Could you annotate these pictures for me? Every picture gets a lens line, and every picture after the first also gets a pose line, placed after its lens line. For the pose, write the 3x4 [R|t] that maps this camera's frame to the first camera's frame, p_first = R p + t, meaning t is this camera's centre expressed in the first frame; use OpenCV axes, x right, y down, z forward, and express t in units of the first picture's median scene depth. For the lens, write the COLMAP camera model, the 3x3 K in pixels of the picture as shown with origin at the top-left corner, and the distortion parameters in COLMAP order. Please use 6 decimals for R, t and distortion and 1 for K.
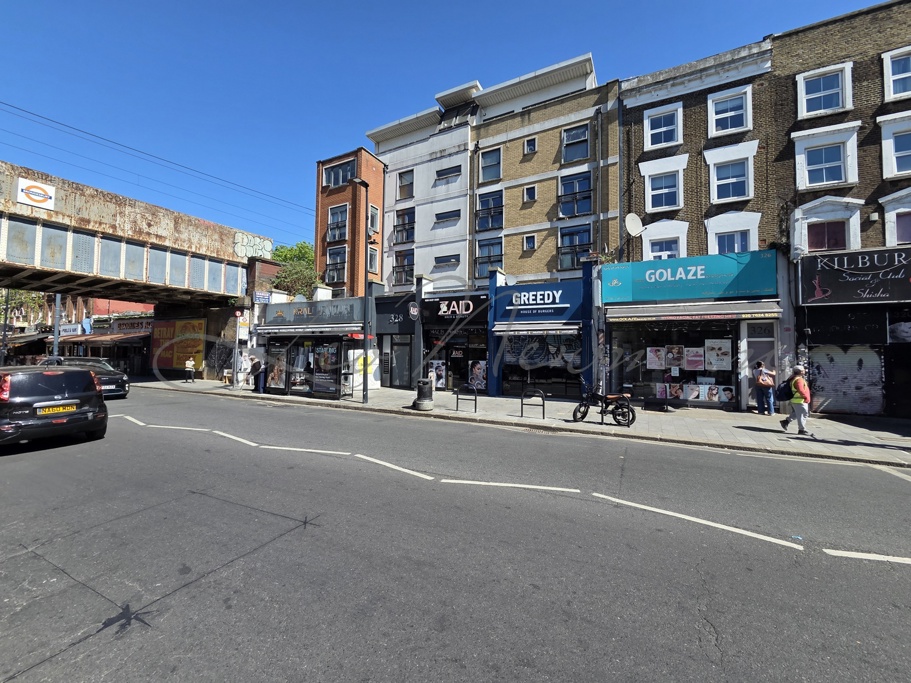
lens RADIAL K [[372.3, 0, 454.0], [0, 372.3, 339.2], [0, 0, 1]] dist [0.000679, -0.000157]
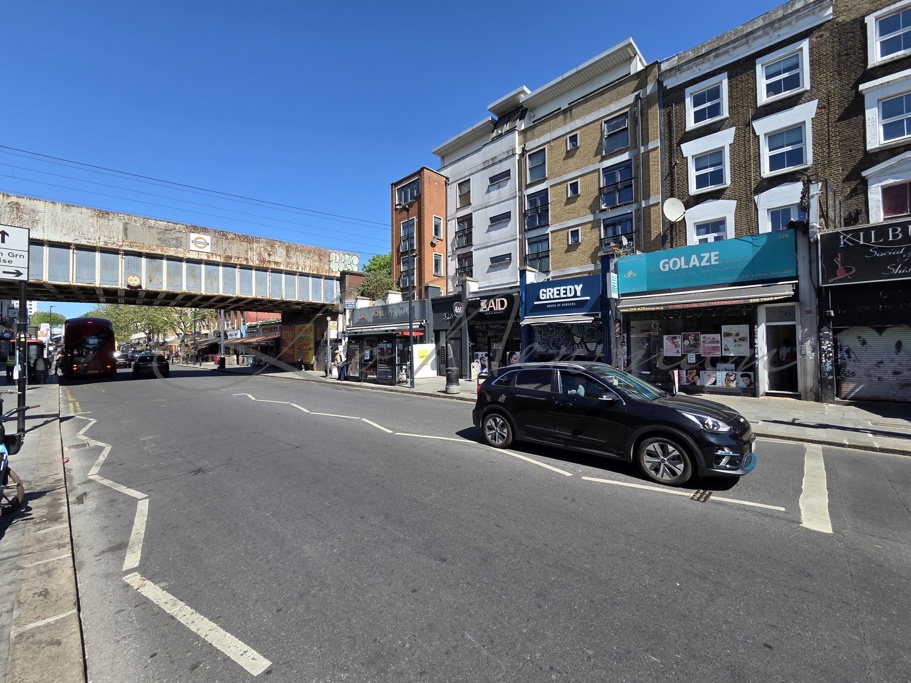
lens RADIAL K [[372.3, 0, 456.4], [0, 372.3, 339.7], [0, 0, 1]] dist [0.000679, -0.000157]
pose [[0.960594, -0.029812, -0.276351, 0.202937], [0.035900, 0.999211, 0.016997, -0.002758], [0.275626, -0.026248, 0.960906, -0.113567]]
